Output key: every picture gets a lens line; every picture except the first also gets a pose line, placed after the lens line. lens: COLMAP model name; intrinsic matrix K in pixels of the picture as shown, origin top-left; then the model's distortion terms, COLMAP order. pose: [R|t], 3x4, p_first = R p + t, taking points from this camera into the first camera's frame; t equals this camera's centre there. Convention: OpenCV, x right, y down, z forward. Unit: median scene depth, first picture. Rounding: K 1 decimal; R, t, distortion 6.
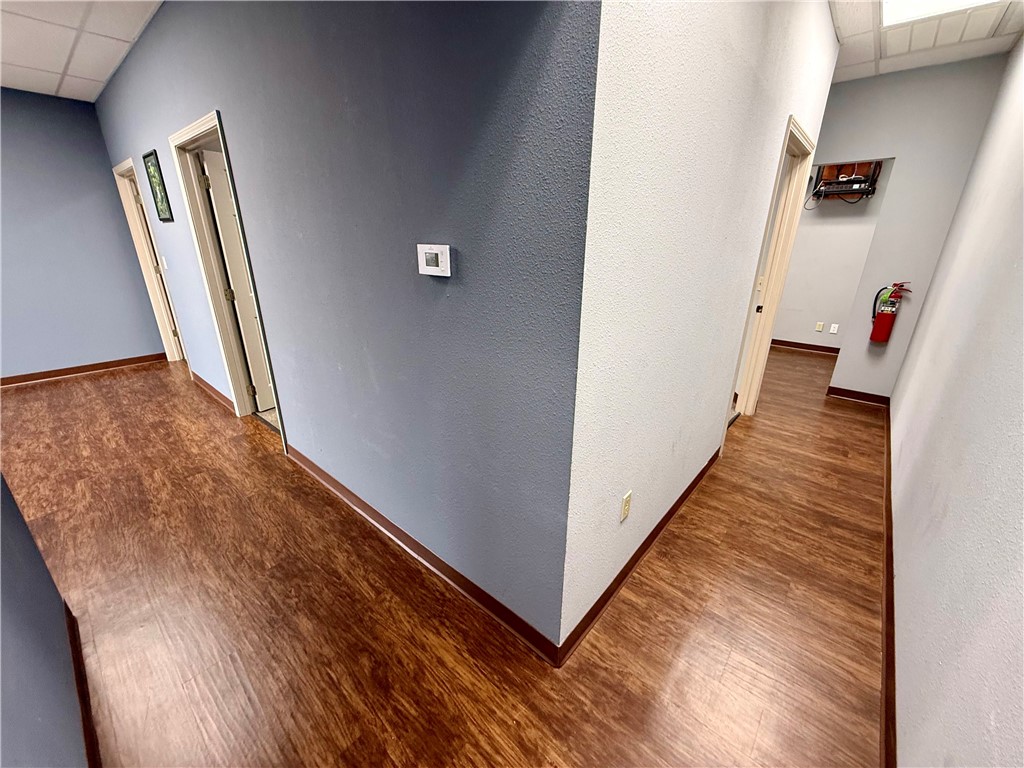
lens RADIAL K [[408.7, 0, 511.9], [0, 408.7, 385.4], [0, 0, 1]] dist [-0.000125, 0.000153]
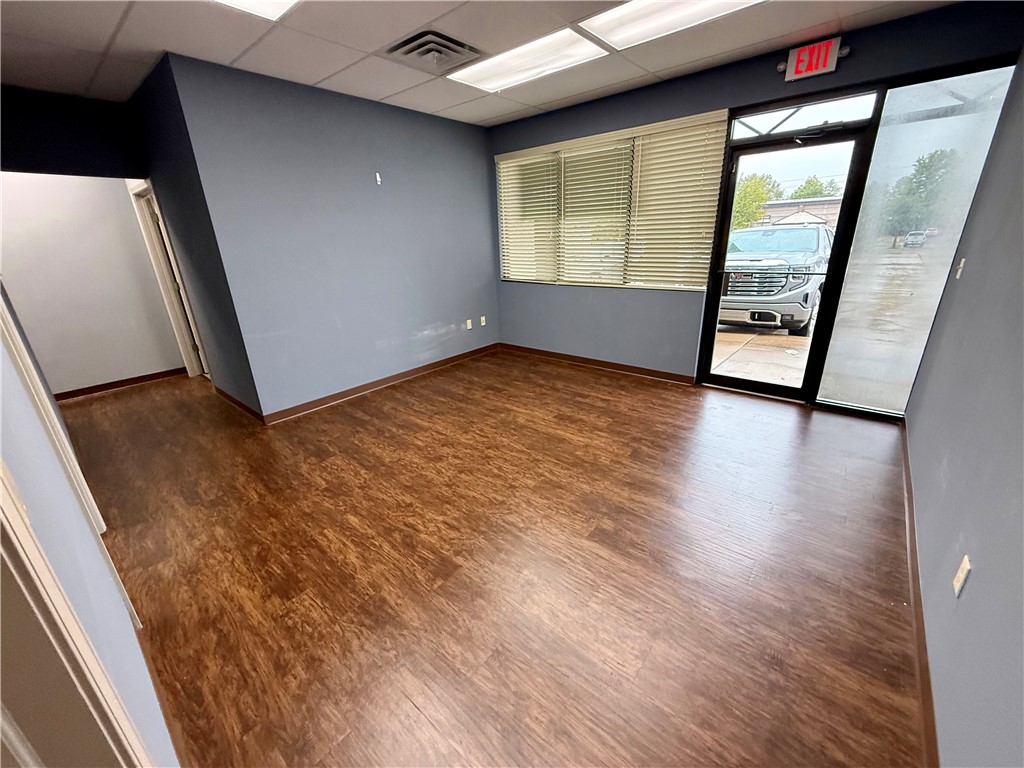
lens RADIAL K [[408.7, 0, 513.3], [0, 408.7, 384.3], [0, 0, 1]] dist [-0.000125, 0.000153]
pose [[-0.999641, 0.026774, -0.001123, -1.358002], [0.019873, 0.768775, 0.639211, -0.545809], [0.017977, 0.638959, -0.769031, 1.447396]]
